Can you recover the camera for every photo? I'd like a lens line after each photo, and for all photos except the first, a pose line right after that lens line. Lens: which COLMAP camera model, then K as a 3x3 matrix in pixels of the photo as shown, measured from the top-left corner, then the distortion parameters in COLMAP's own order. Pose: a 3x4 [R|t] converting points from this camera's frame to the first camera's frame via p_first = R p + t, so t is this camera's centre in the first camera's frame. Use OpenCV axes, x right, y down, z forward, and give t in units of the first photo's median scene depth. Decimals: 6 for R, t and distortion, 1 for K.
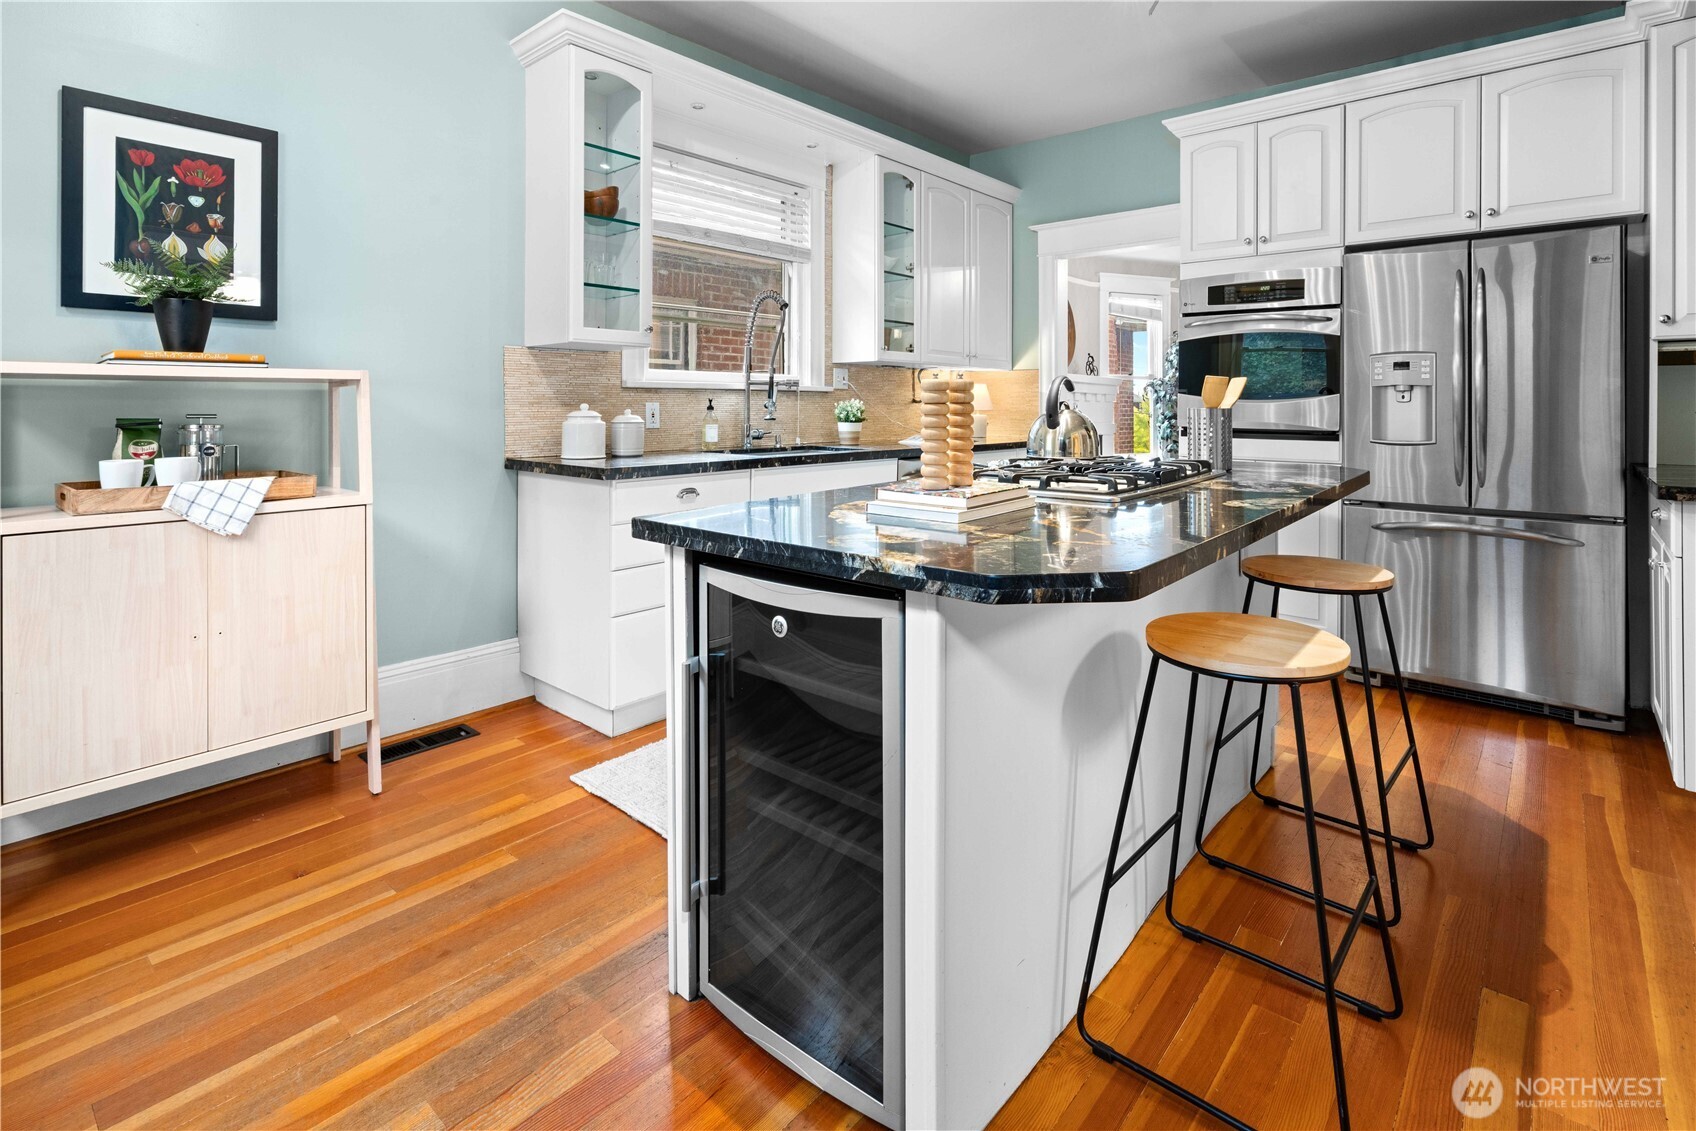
lens RADIAL K [[763.5, 0, 851.3], [0, 763.5, 568.9], [0, 0, 1]] dist [-0.001997, 0.001987]
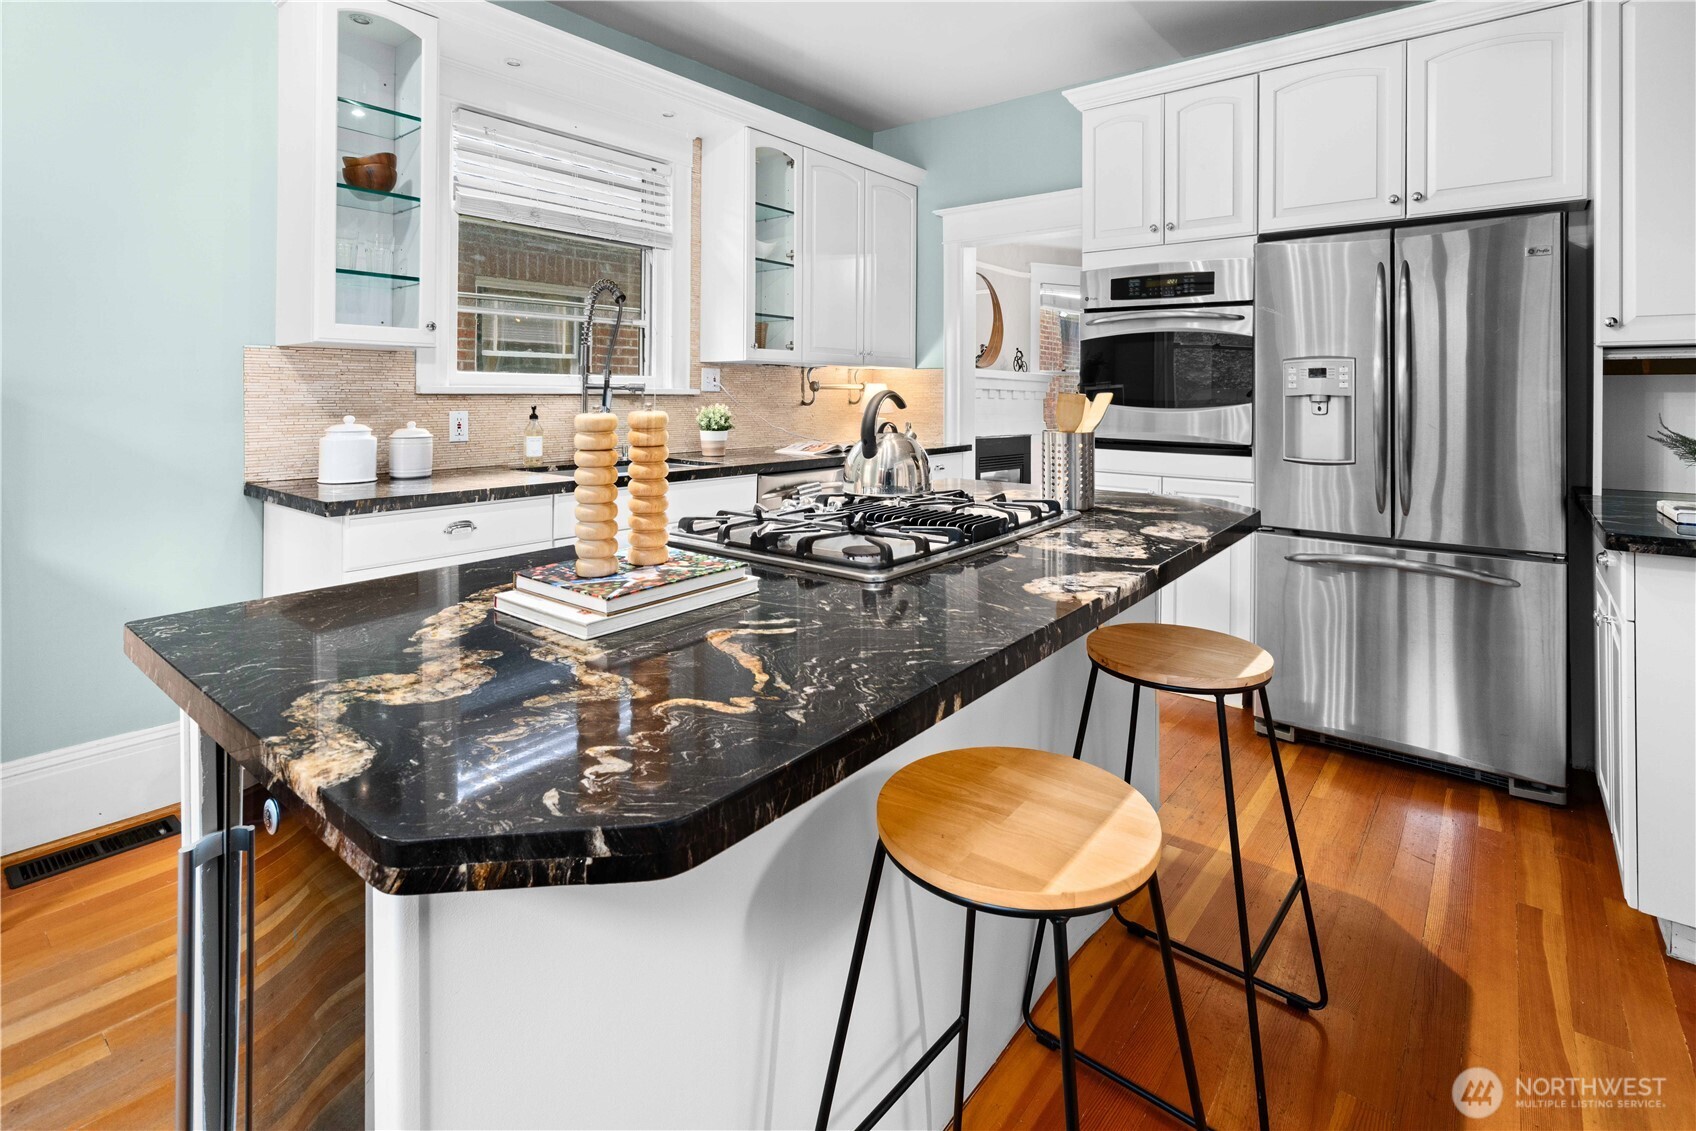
lens RADIAL K [[763.5, 0, 844.1], [0, 763.5, 561.3], [0, 0, 1]] dist [-0.001997, 0.001987]
pose [[0.999408, -0.004497, 0.034105, 0.156724], [0.004349, 0.999981, 0.004422, -0.059674], [-0.034124, -0.004271, 0.999408, 0.154388]]
